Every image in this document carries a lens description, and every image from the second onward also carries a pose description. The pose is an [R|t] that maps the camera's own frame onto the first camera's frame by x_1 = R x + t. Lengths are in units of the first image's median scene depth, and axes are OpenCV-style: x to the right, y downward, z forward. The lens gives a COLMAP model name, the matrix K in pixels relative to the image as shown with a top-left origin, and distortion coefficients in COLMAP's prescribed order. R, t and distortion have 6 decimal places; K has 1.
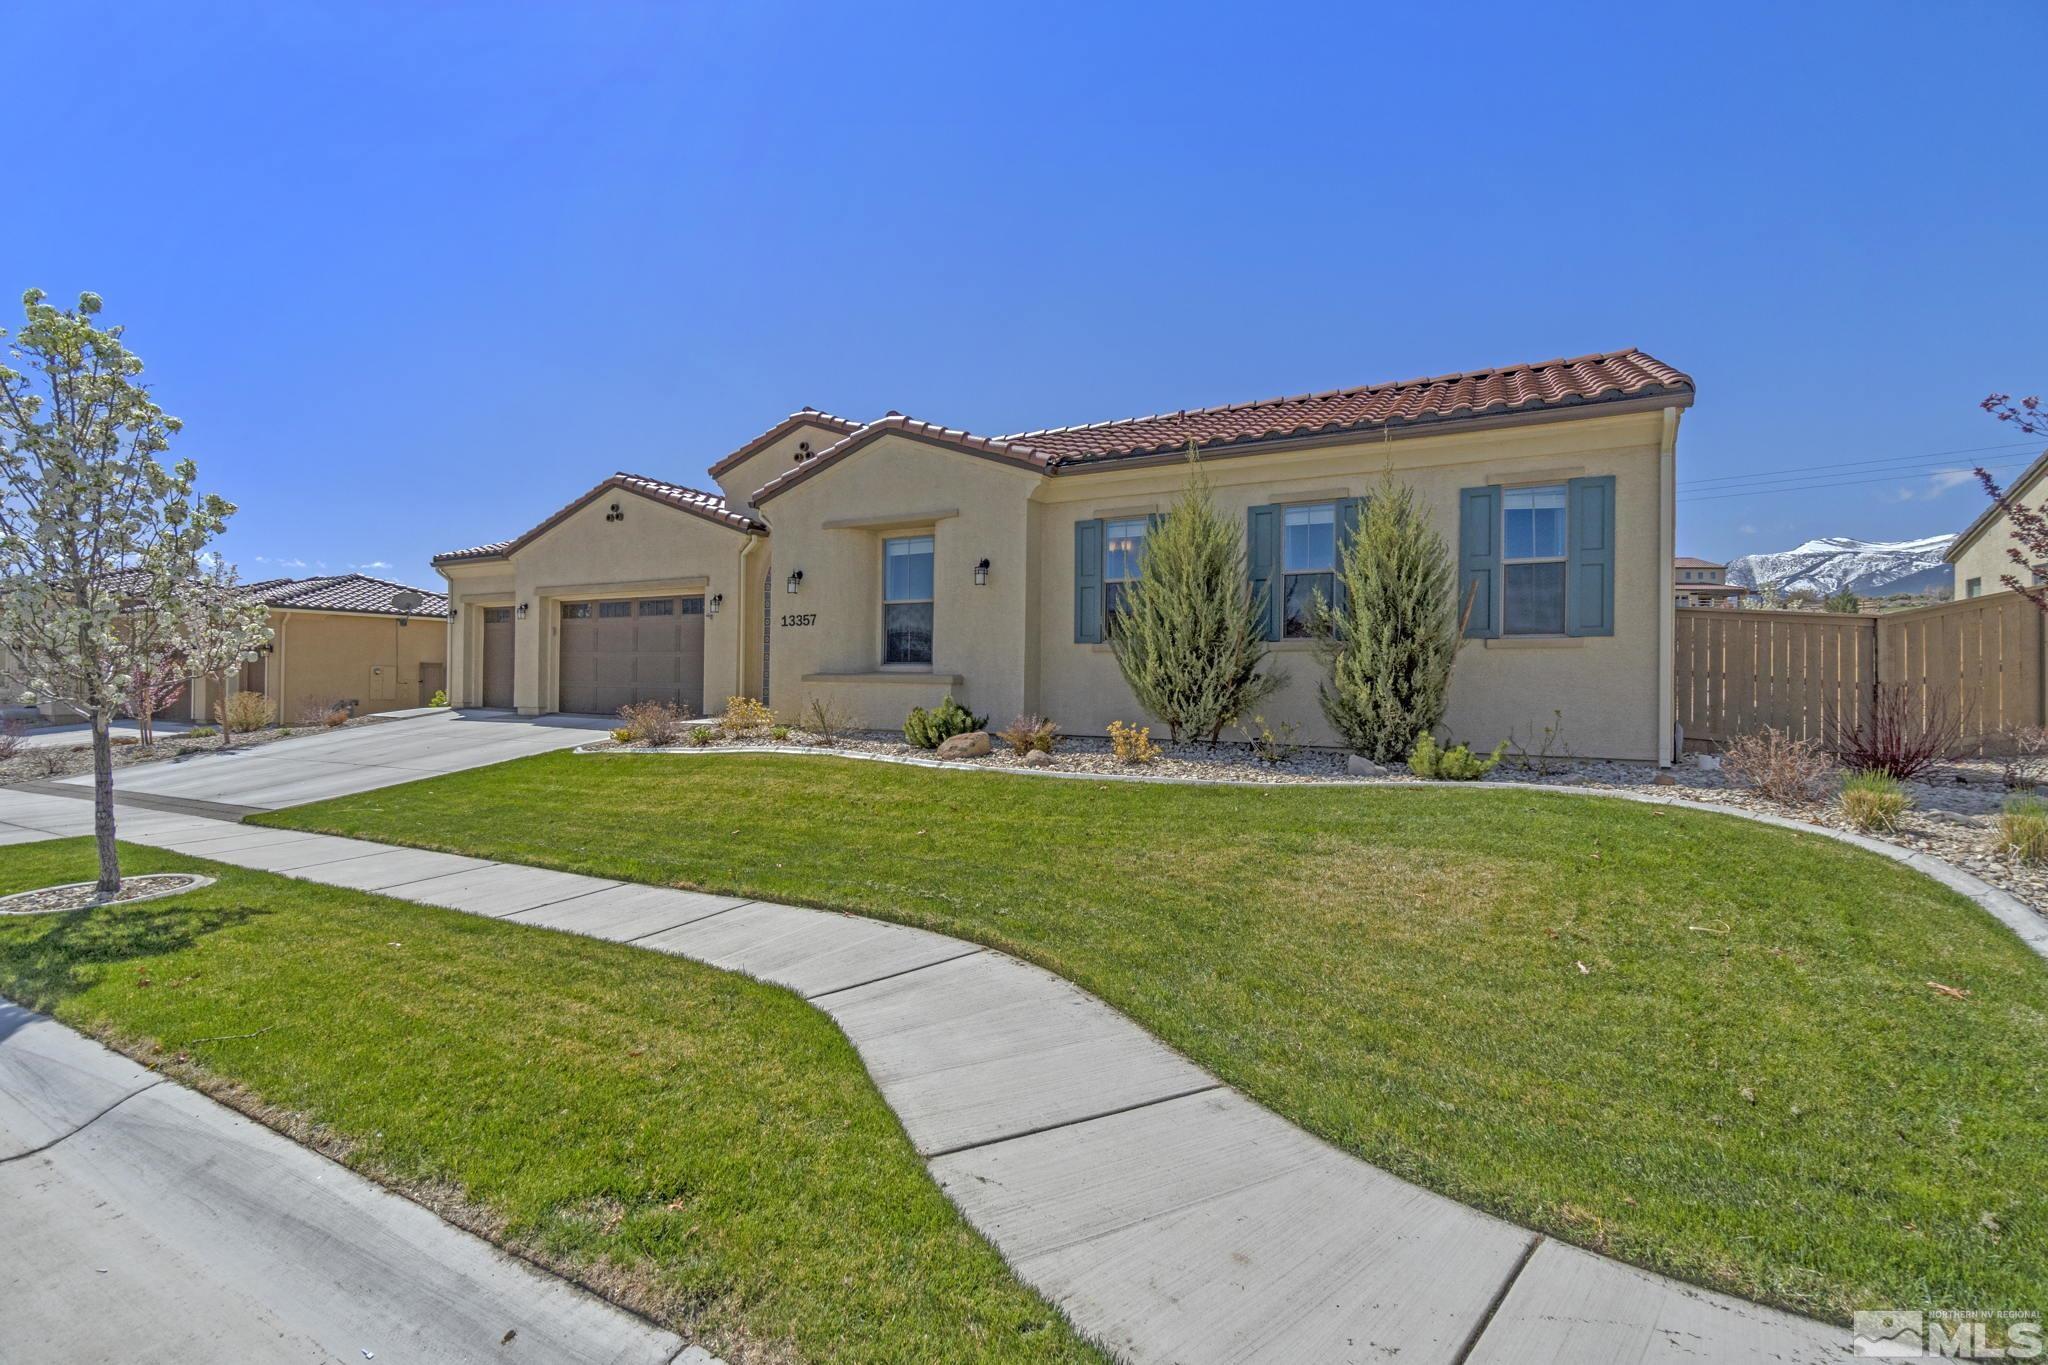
lens RADIAL K [[879.9, 0, 1017.8], [0, 879.9, 685.5], [0, 0, 1]] dist [-0.002737, -0.000134]
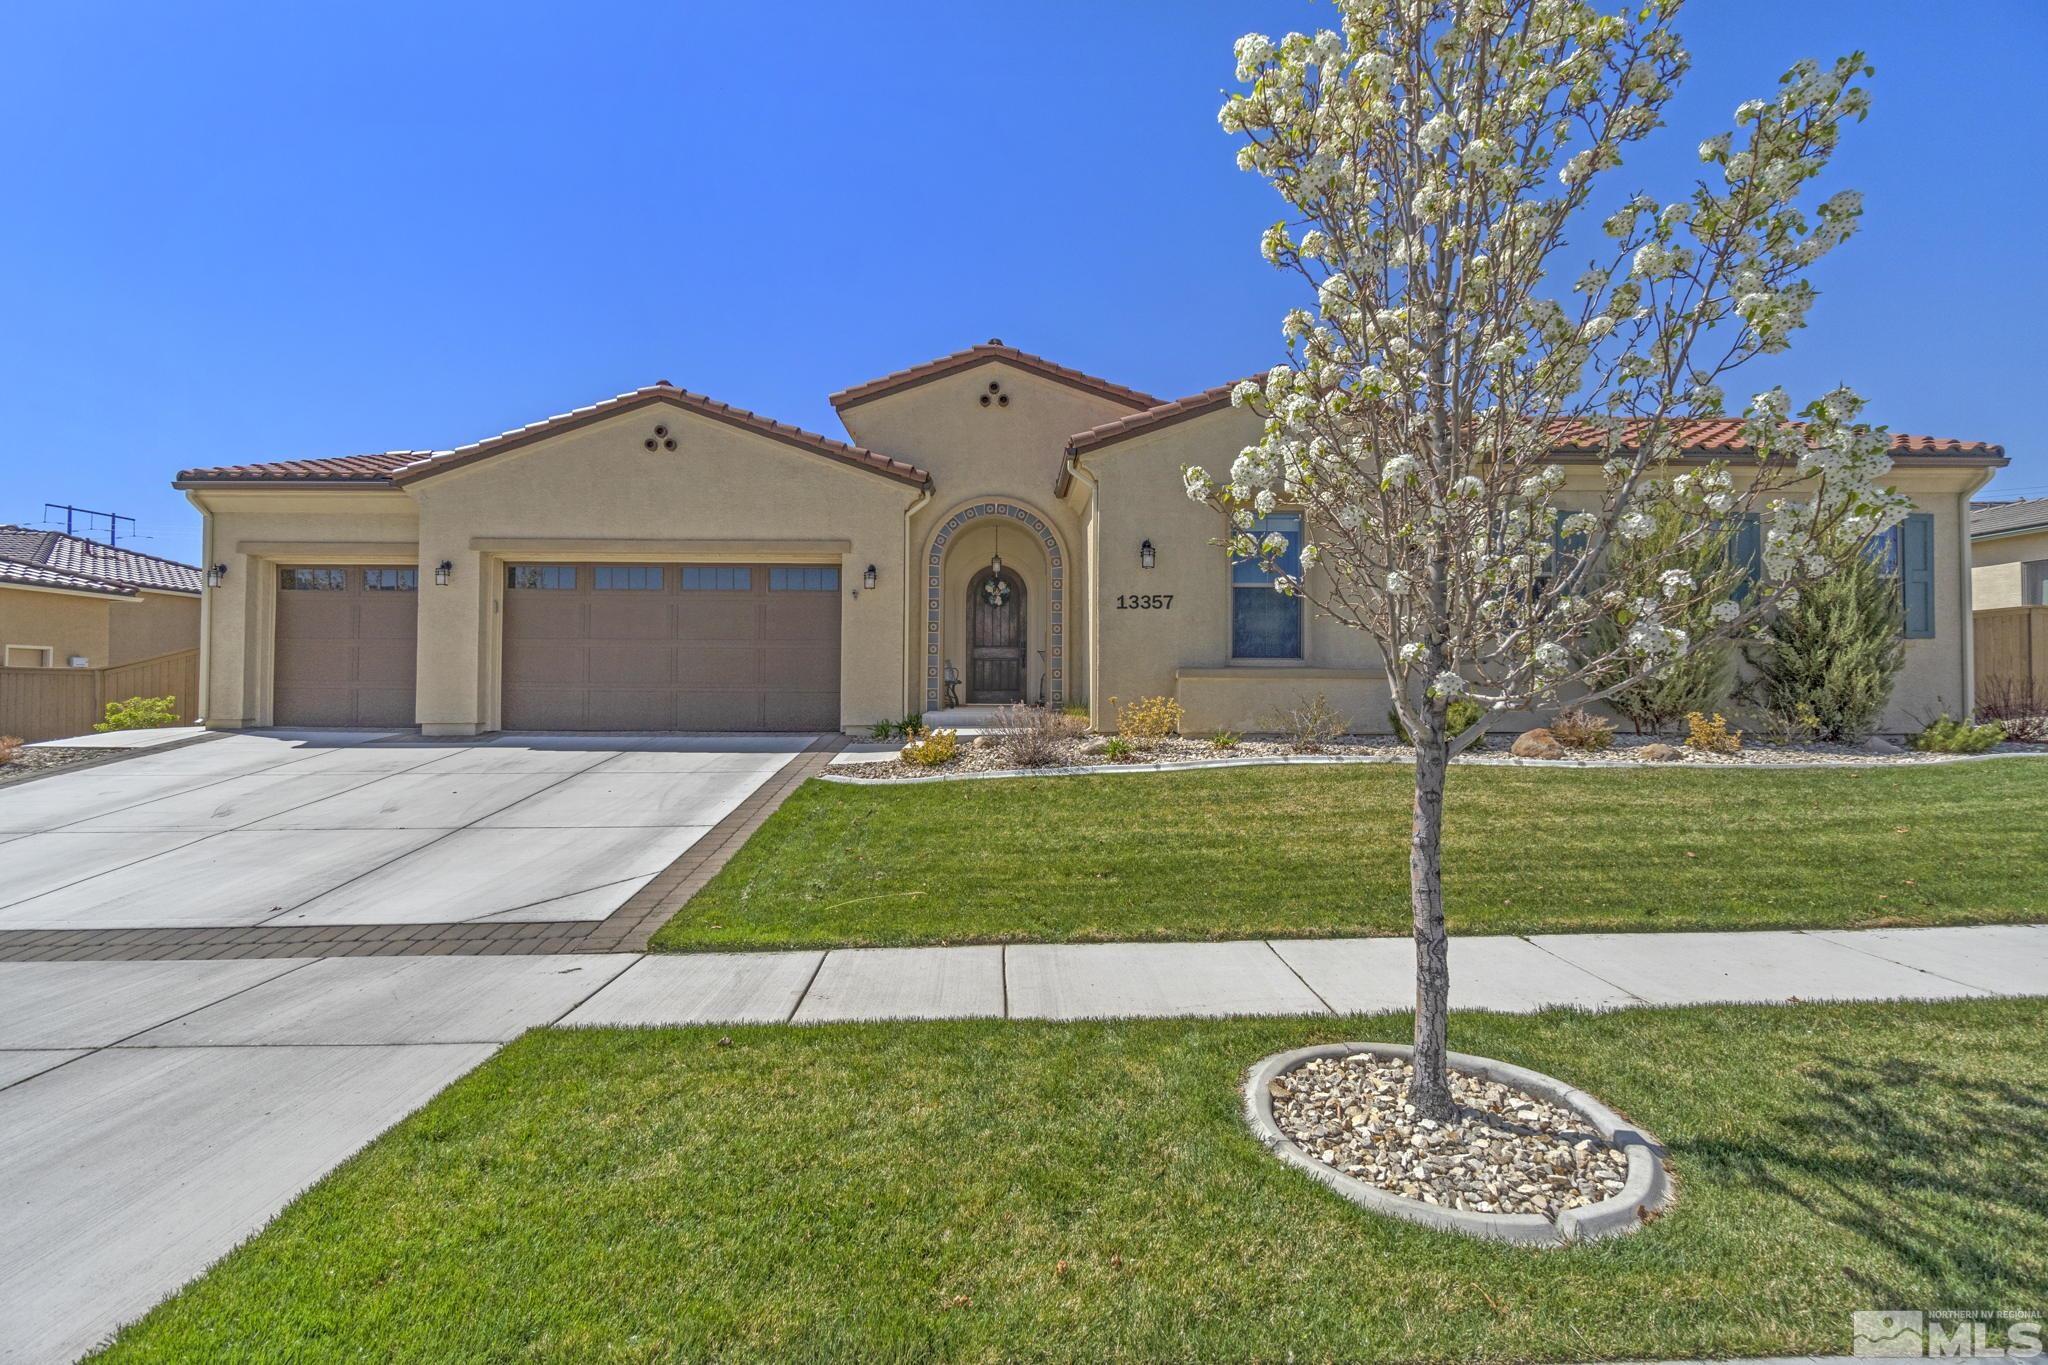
lens RADIAL K [[879.9, 0, 1020.0], [0, 879.9, 666.5], [0, 0, 1]] dist [-0.002737, -0.000134]
pose [[0.871283, 0.004364, 0.490761, -0.588152], [0.009035, 0.999648, -0.024930, 0.003183], [-0.490698, 0.026155, 0.870937, 0.280977]]
